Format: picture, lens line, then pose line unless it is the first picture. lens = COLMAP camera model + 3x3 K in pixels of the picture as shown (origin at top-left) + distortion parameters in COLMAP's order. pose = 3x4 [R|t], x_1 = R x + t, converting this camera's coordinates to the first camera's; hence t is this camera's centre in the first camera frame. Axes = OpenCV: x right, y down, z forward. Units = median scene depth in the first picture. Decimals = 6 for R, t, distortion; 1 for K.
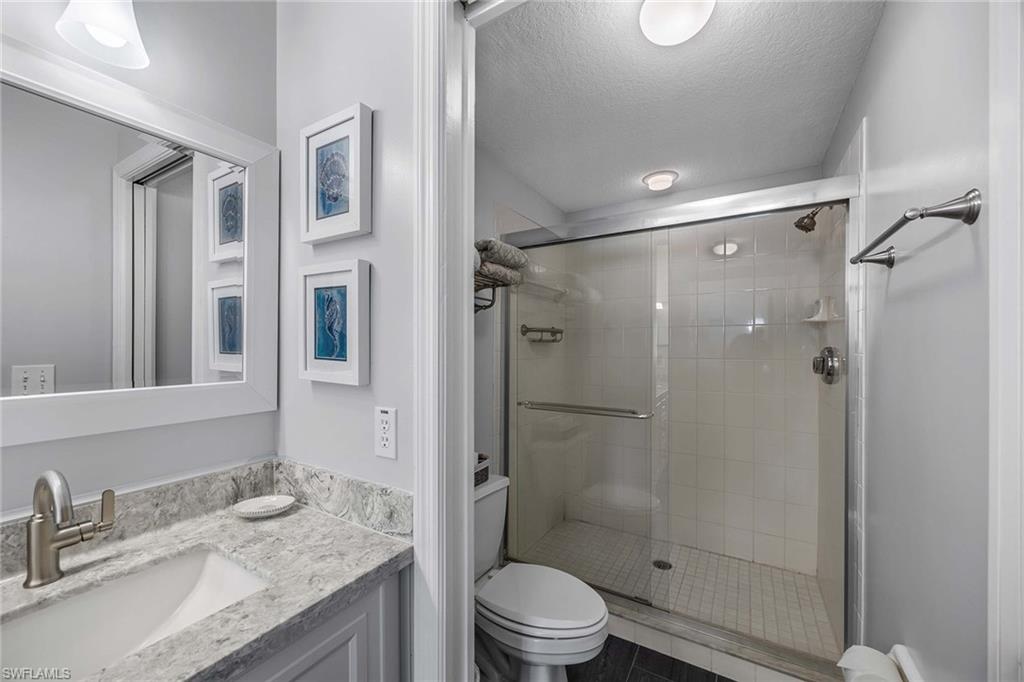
lens RADIAL K [[394.1, 0, 510.5], [0, 394.1, 345.5], [0, 0, 1]] dist [-0.003303, 0.000720]
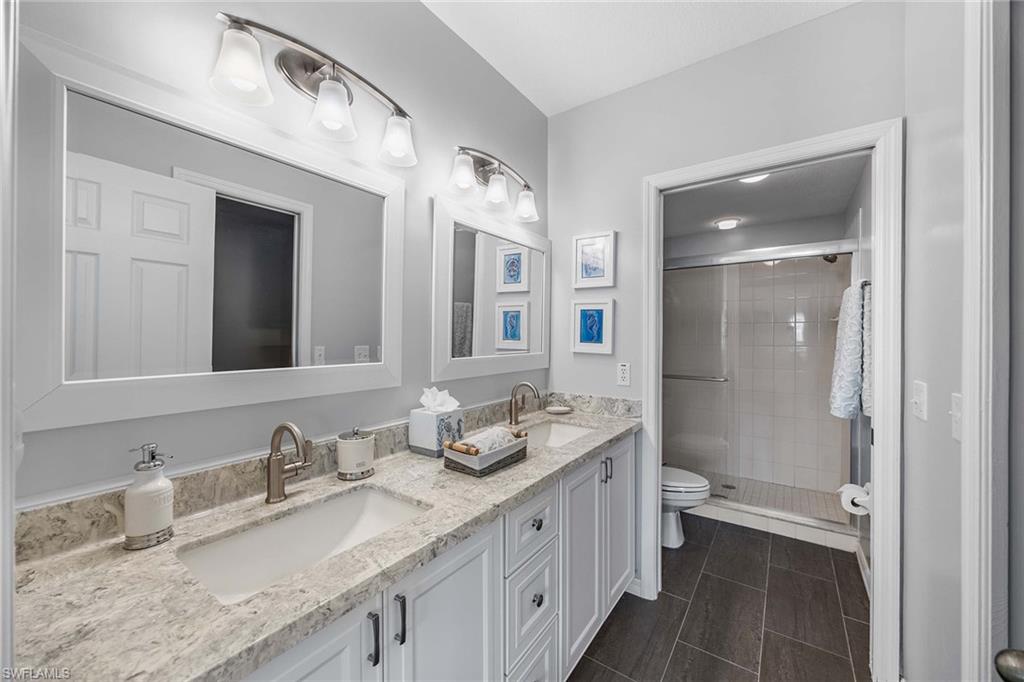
lens RADIAL K [[394.1, 0, 514.9], [0, 394.1, 336.2], [0, 0, 1]] dist [-0.003303, 0.000720]
pose [[0.997589, -0.000946, -0.069388, -0.622732], [0.001219, 0.999992, 0.003891, -0.007400], [0.069384, -0.003966, 0.997582, -1.038172]]
